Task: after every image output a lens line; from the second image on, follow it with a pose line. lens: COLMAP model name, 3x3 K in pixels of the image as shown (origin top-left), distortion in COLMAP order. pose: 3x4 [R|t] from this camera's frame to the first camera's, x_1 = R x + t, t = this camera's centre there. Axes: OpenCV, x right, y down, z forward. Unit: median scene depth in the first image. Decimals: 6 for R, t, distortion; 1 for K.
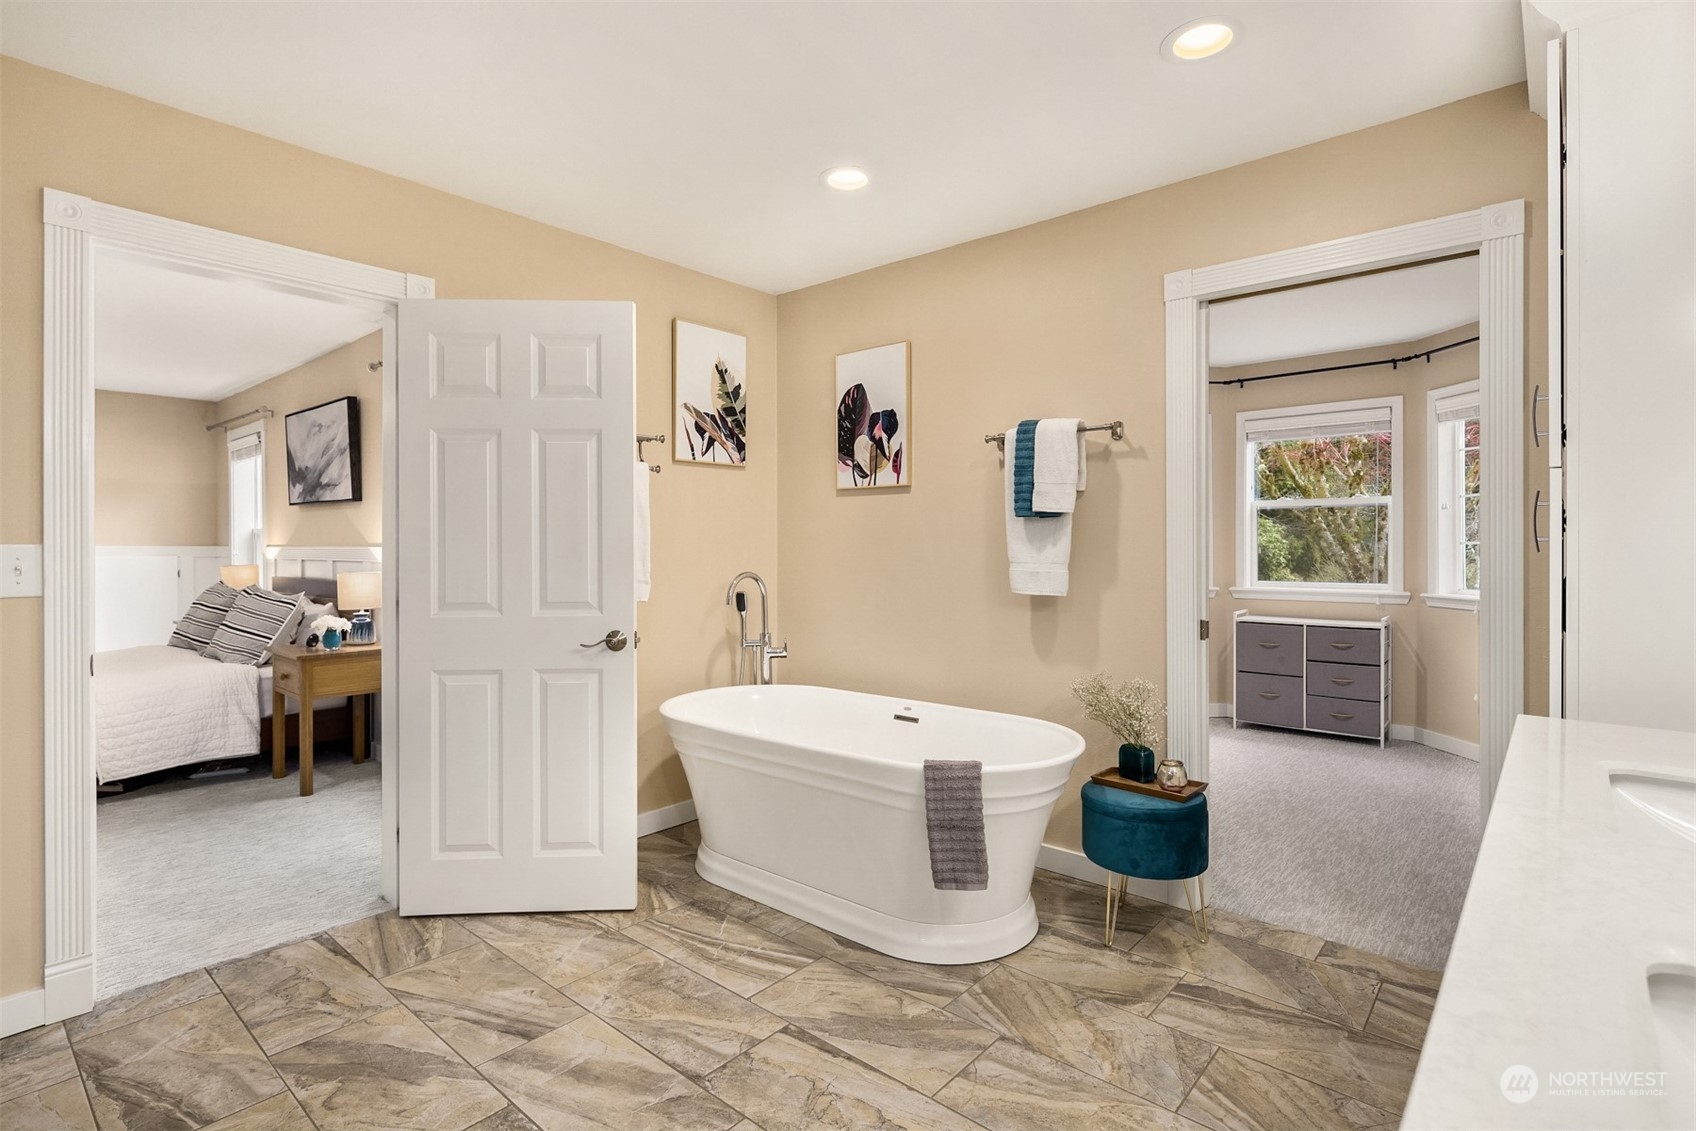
lens RADIAL K [[823.1, 0, 853.9], [0, 823.1, 552.0], [0, 0, 1]] dist [-0.000496, -0.000225]
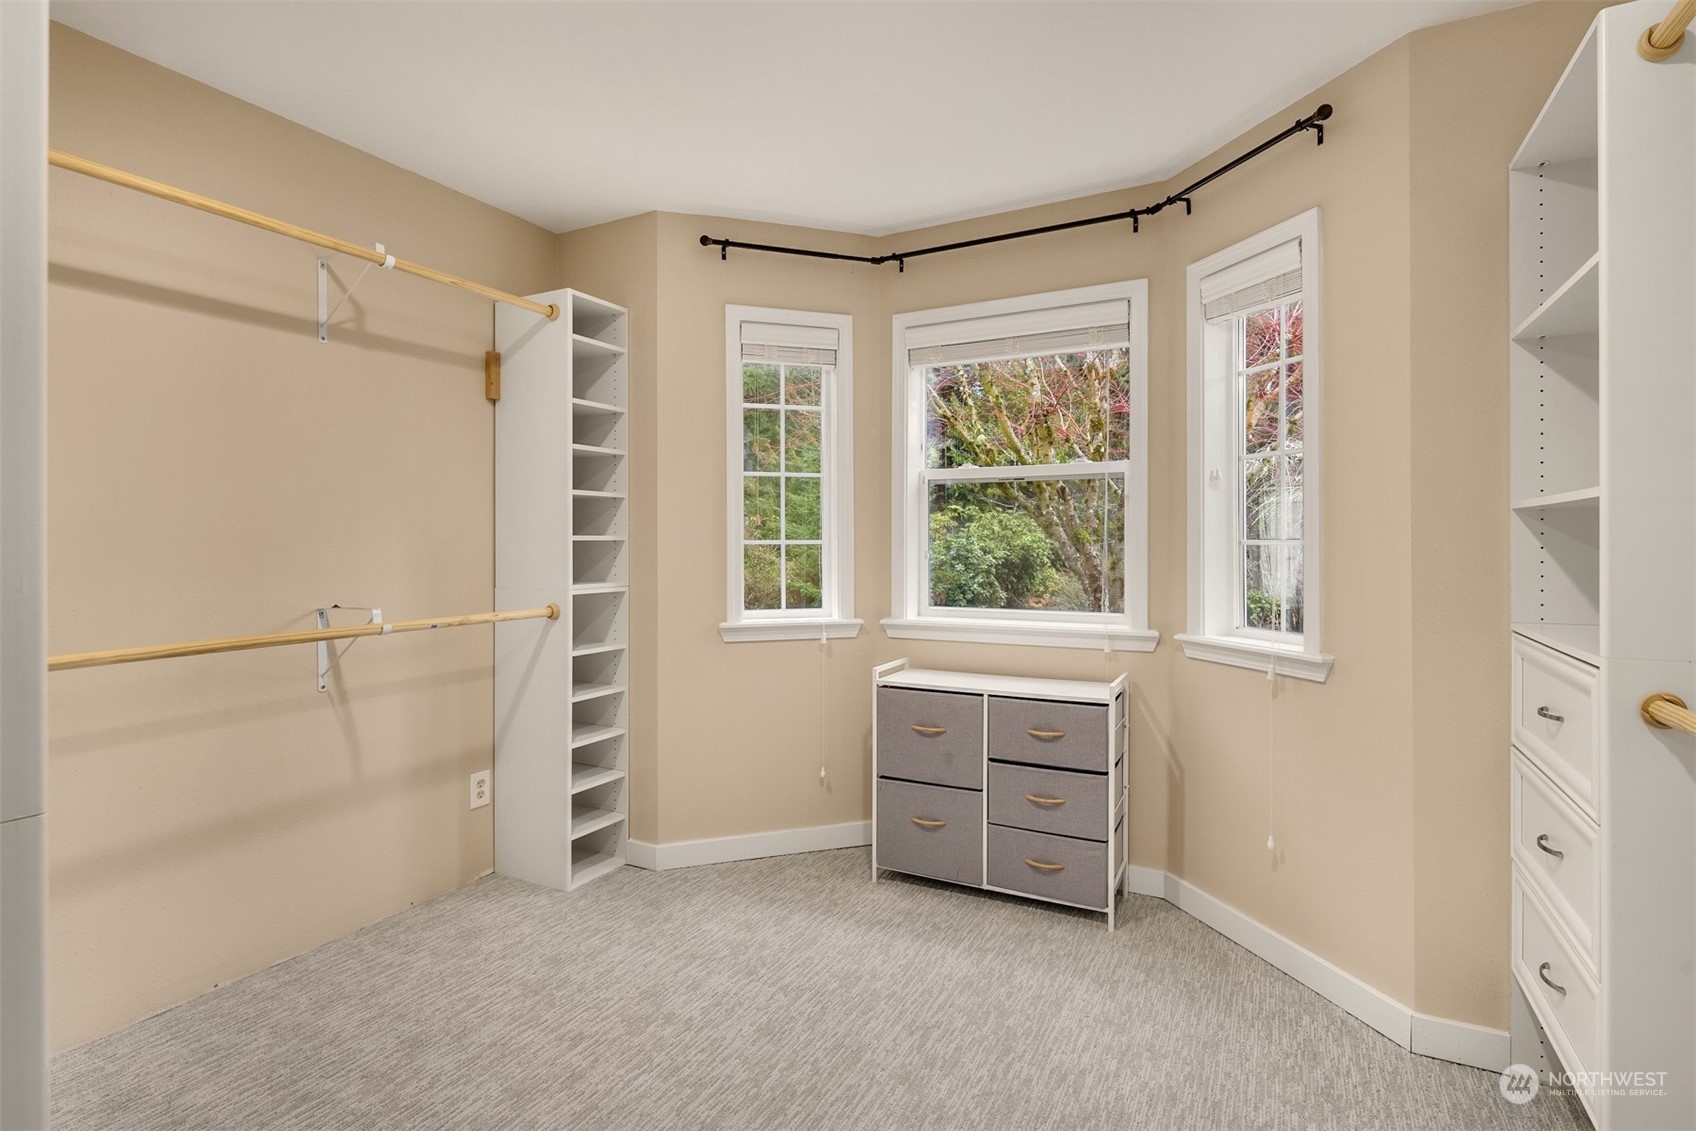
lens RADIAL K [[839.7, 0, 855.2], [0, 839.7, 553.1], [0, 0, 1]] dist [-0.000081, -0.000746]
pose [[0.969930, 0.001268, 0.243379, 0.331091], [-0.001936, 0.999995, 0.002508, -0.004649], [-0.243375, -0.002904, 0.969928, 0.487717]]
